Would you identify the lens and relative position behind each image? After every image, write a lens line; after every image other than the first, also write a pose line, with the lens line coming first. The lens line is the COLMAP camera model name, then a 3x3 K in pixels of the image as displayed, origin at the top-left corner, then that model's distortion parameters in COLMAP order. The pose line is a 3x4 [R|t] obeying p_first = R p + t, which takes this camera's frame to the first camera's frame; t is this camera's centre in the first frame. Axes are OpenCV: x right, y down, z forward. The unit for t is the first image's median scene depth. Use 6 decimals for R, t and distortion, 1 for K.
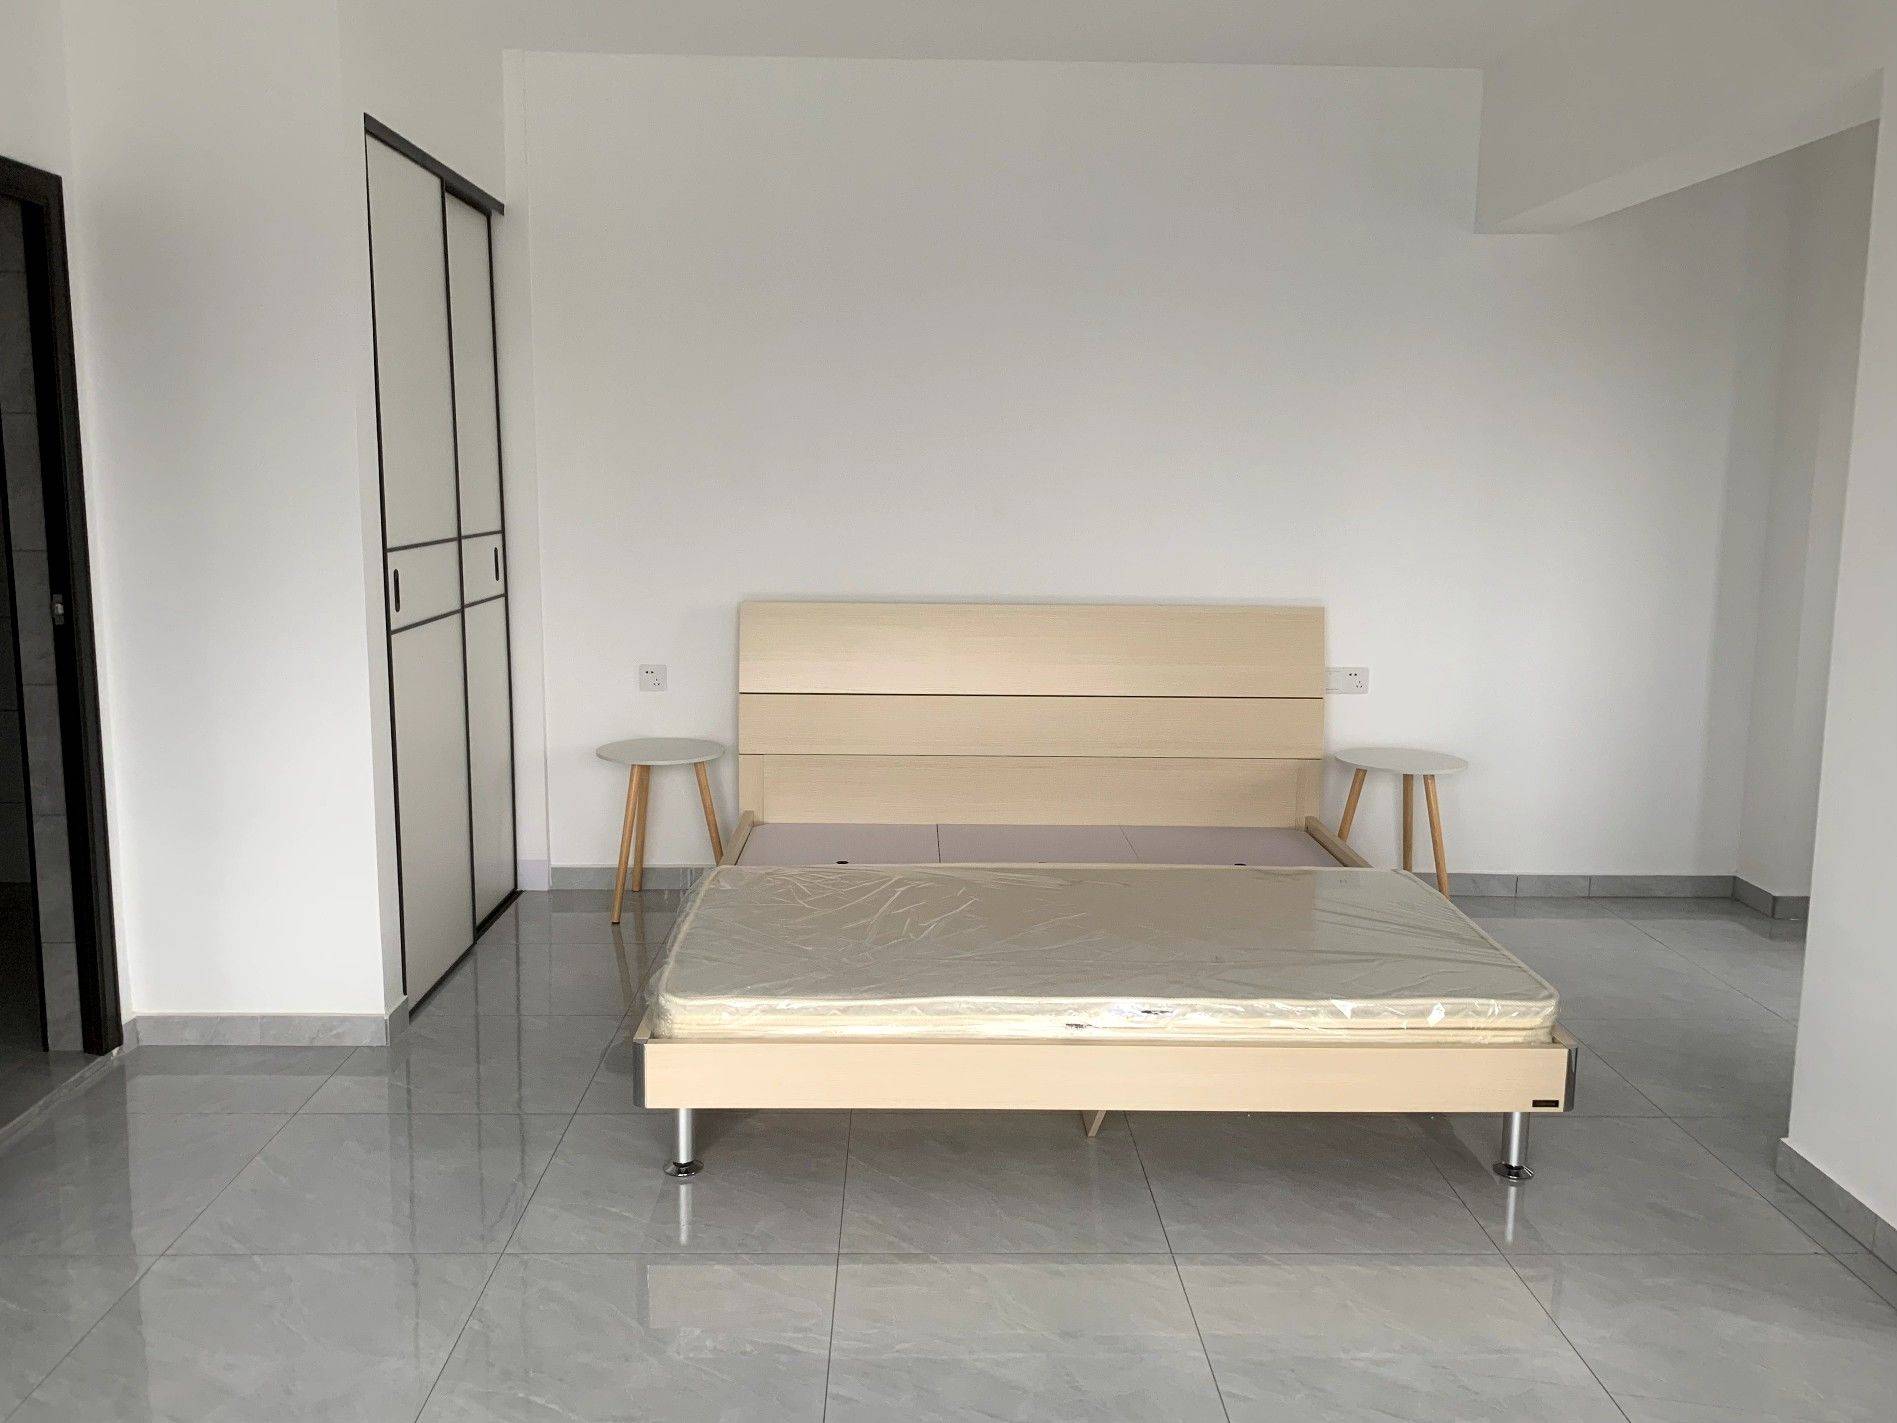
lens RADIAL K [[1584.1, 0, 948.5], [0, 1584.1, 711.5], [0, 0, 1]] dist [-0.001824, -0.001224]
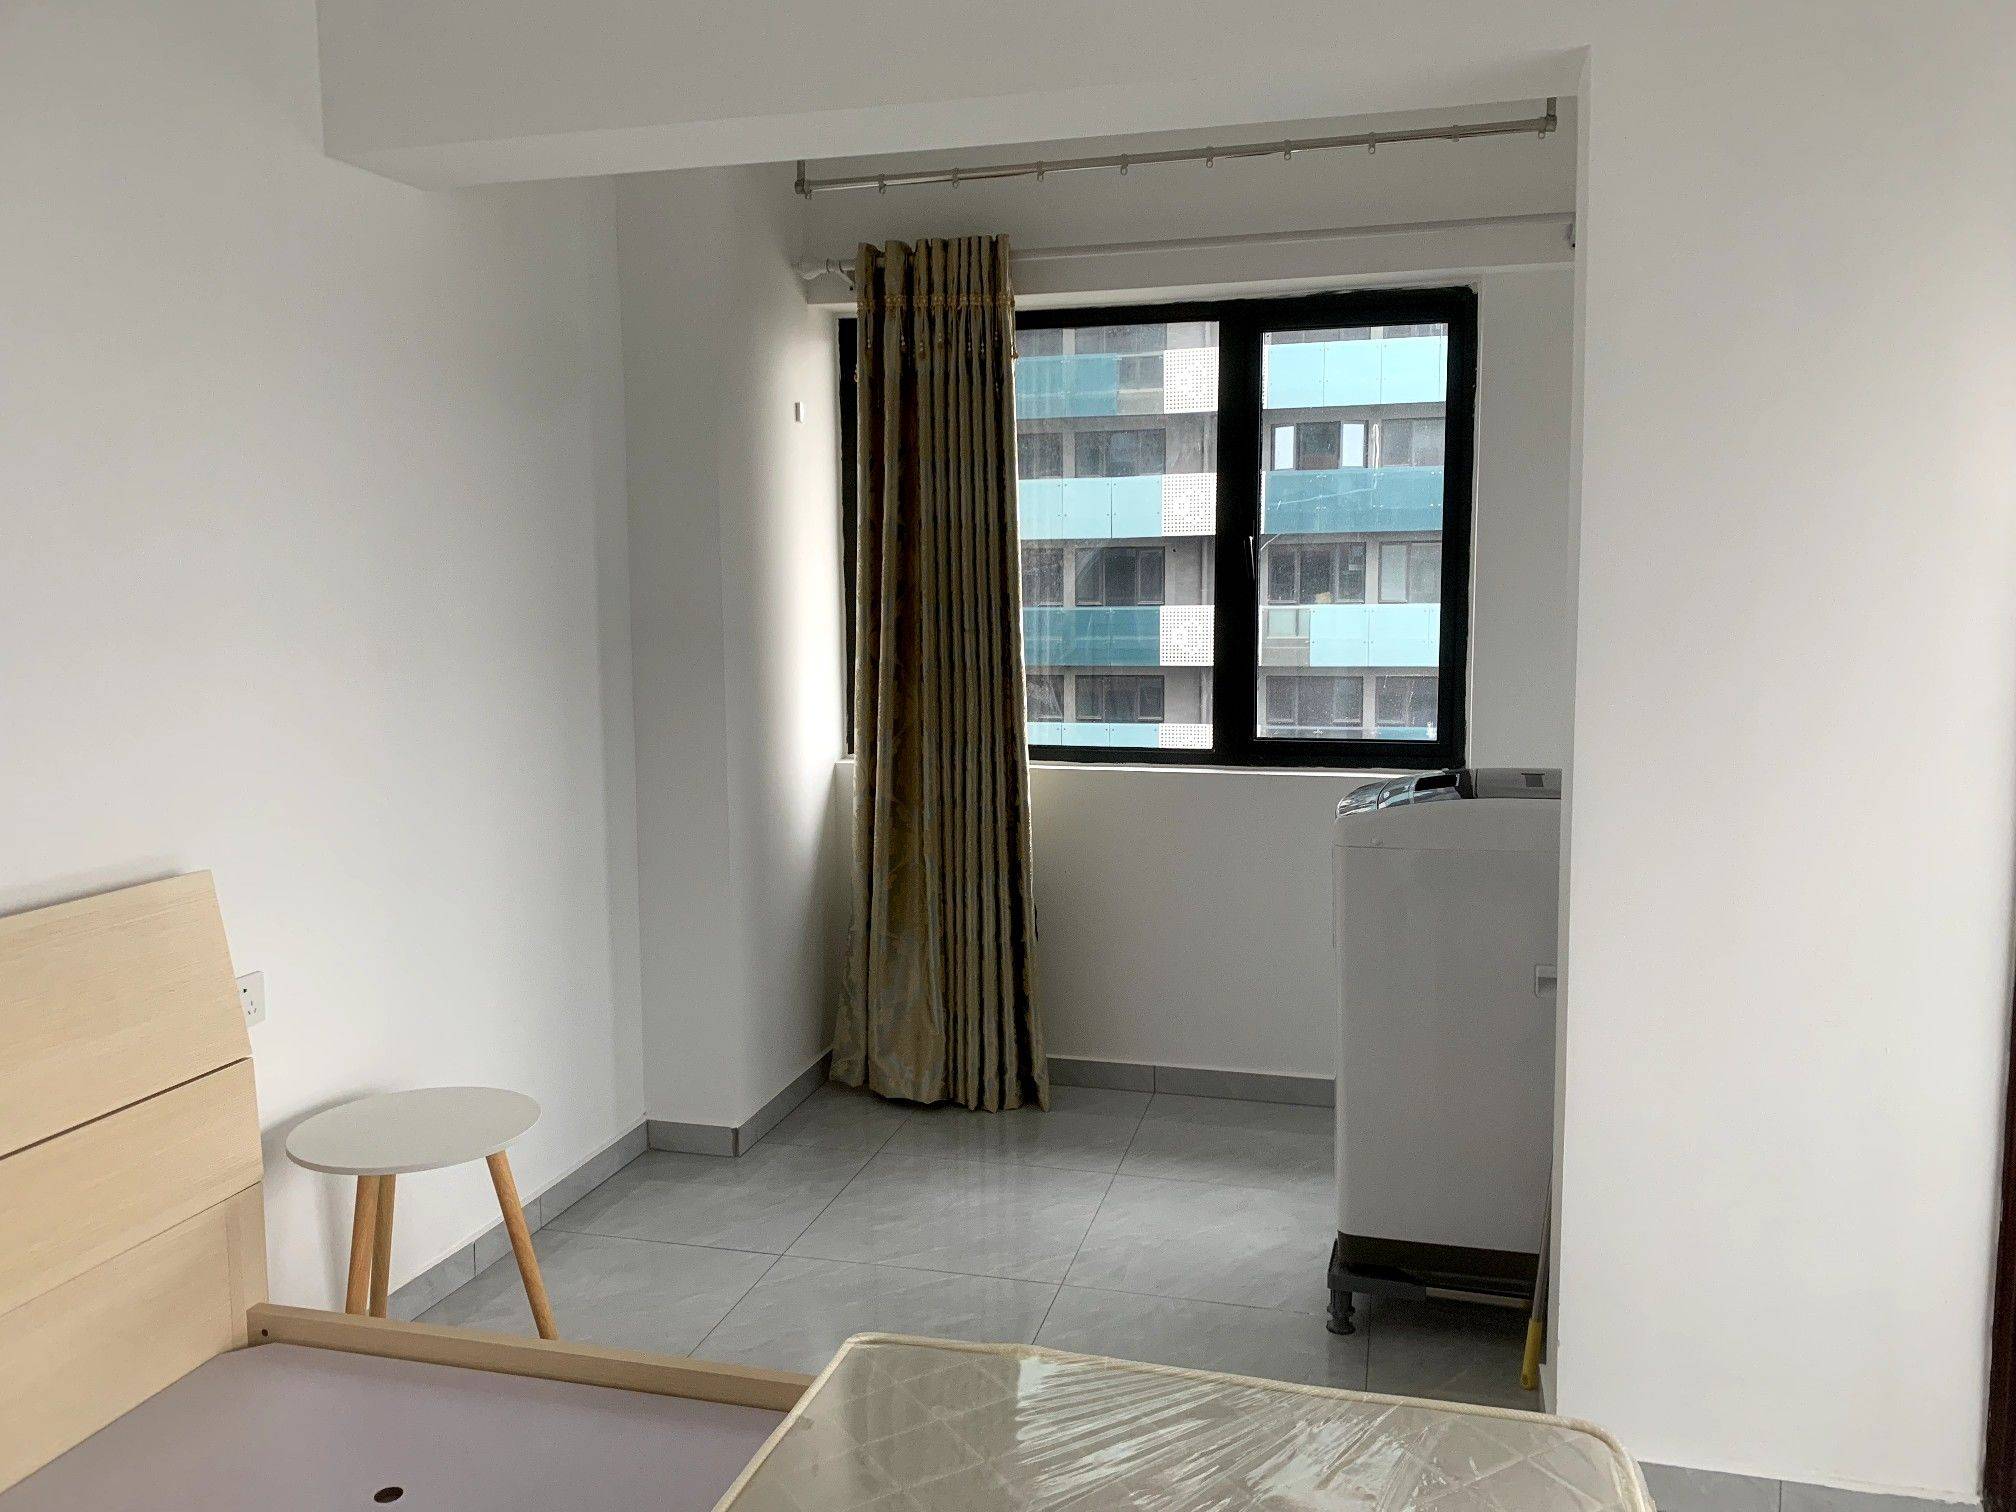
lens RADIAL K [[1526.8, 0, 1008.0], [0, 1526.8, 756.0], [0, 0, 1]] dist [-0.006158, -0.002968]
pose [[0.283907, -0.119389, 0.951390, -0.119139], [0.150943, 0.985412, 0.078615, -0.096325], [-0.946897, 0.121286, 0.297786, 0.606238]]
